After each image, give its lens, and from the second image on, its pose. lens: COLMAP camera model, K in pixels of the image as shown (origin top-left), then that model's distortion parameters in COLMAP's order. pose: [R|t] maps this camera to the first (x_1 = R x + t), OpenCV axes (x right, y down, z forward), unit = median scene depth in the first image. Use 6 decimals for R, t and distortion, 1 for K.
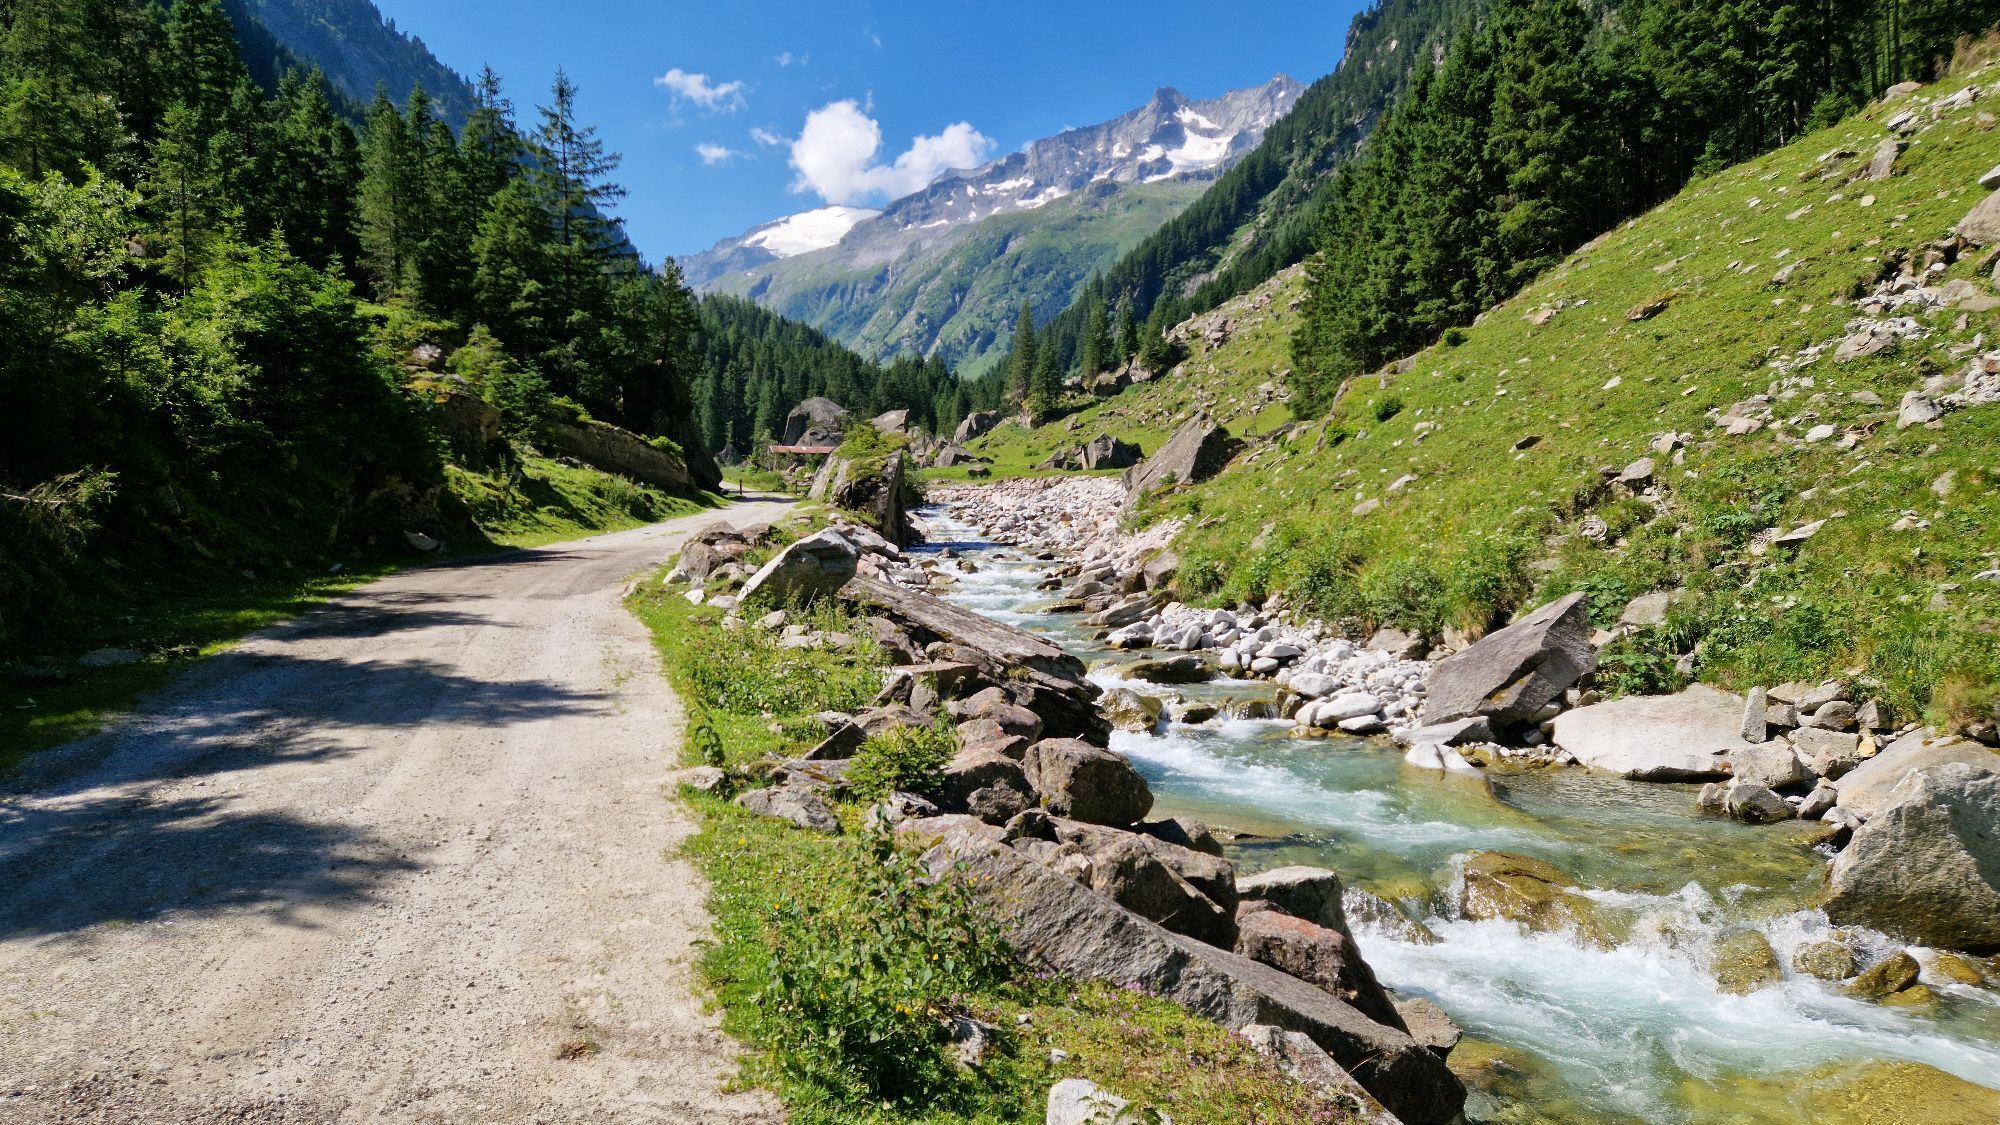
lens RADIAL K [[1323.5, 0, 989.3], [0, 1323.5, 576.6], [0, 0, 1]] dist [0.101649, -0.095809]
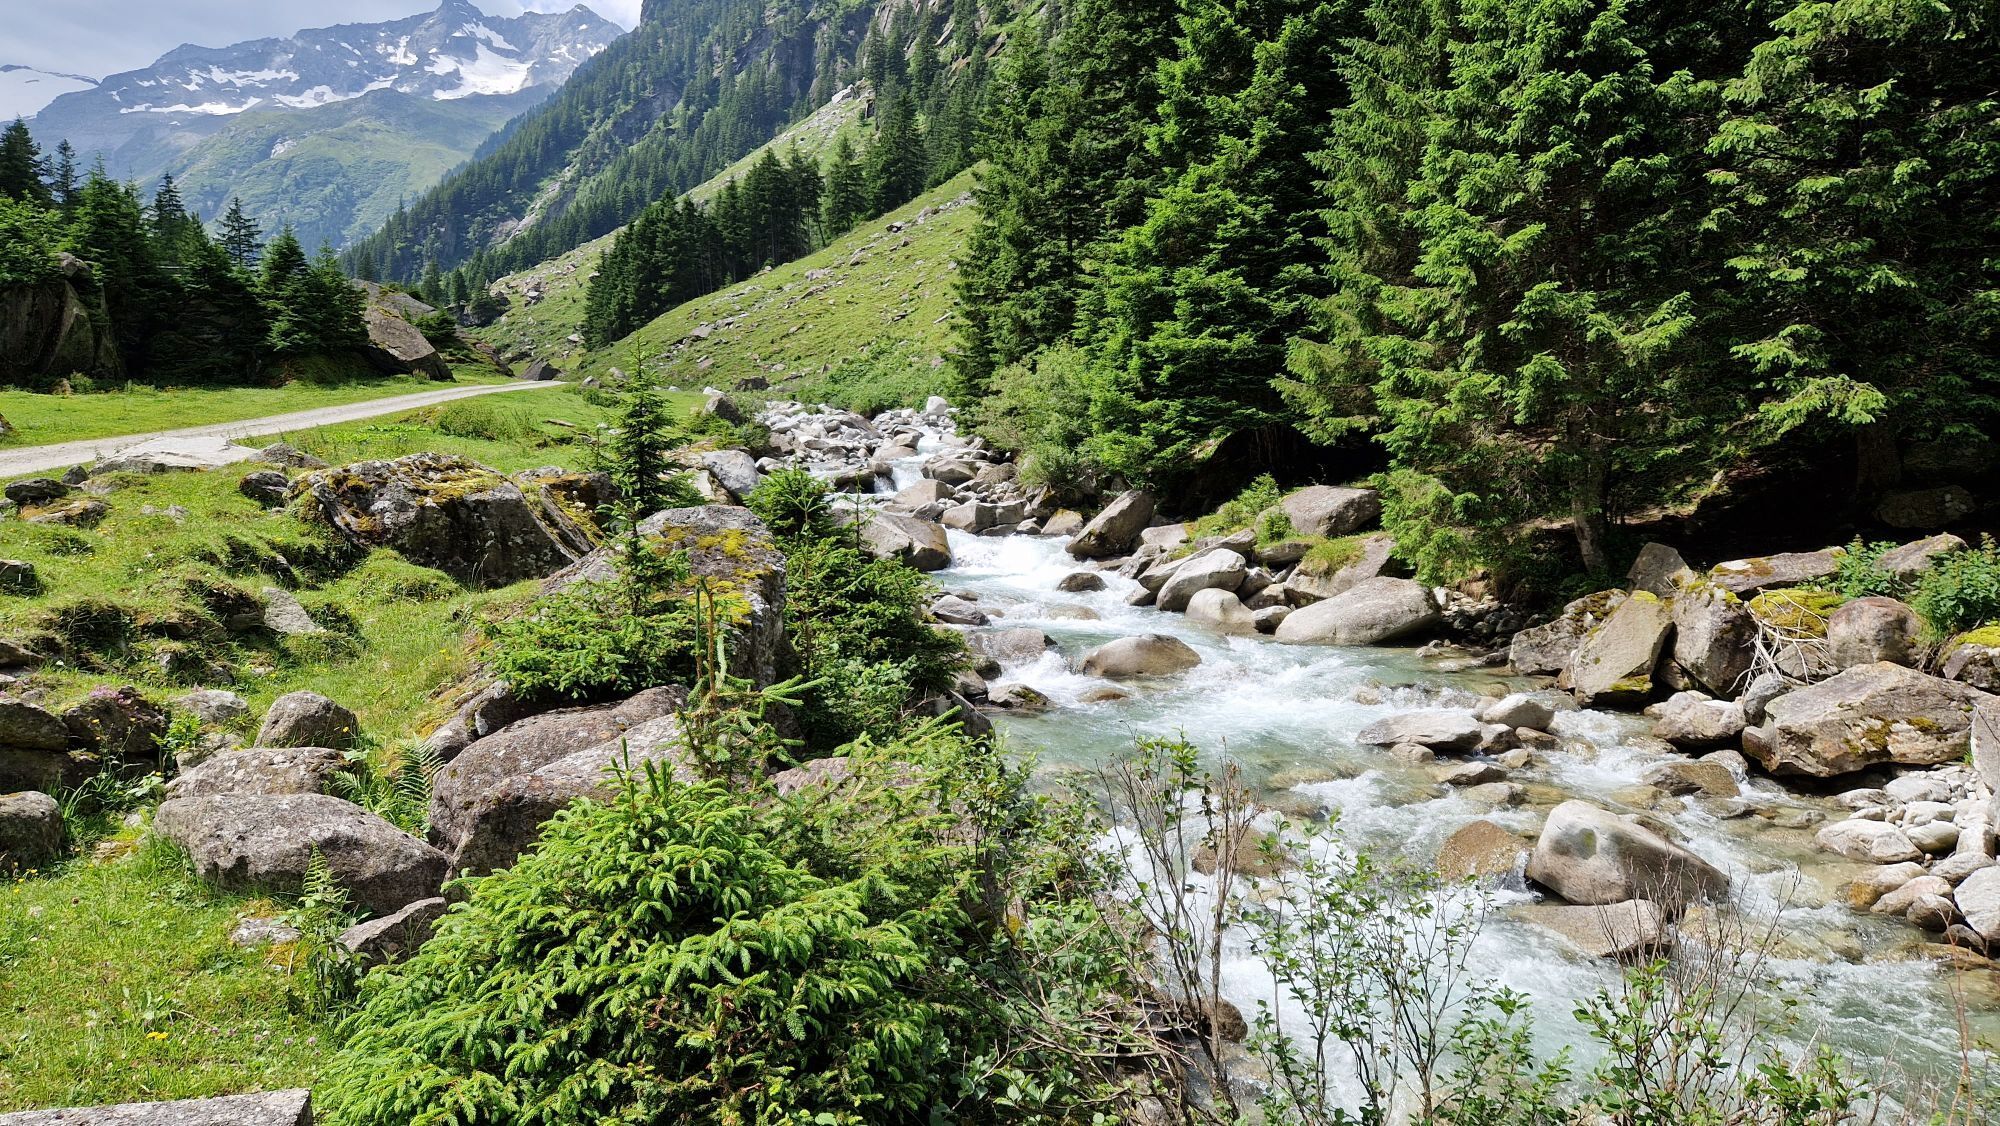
lens RADIAL K [[1323.5, 0, 989.3], [0, 1323.5, 577.1], [0, 0, 1]] dist [0.101649, -0.095809]
pose [[0.877194, -0.024713, 0.479499, -0.021965], [0.005726, 0.999142, 0.041022, 0.013247], [-0.480101, -0.033239, 0.876583, -0.111532]]
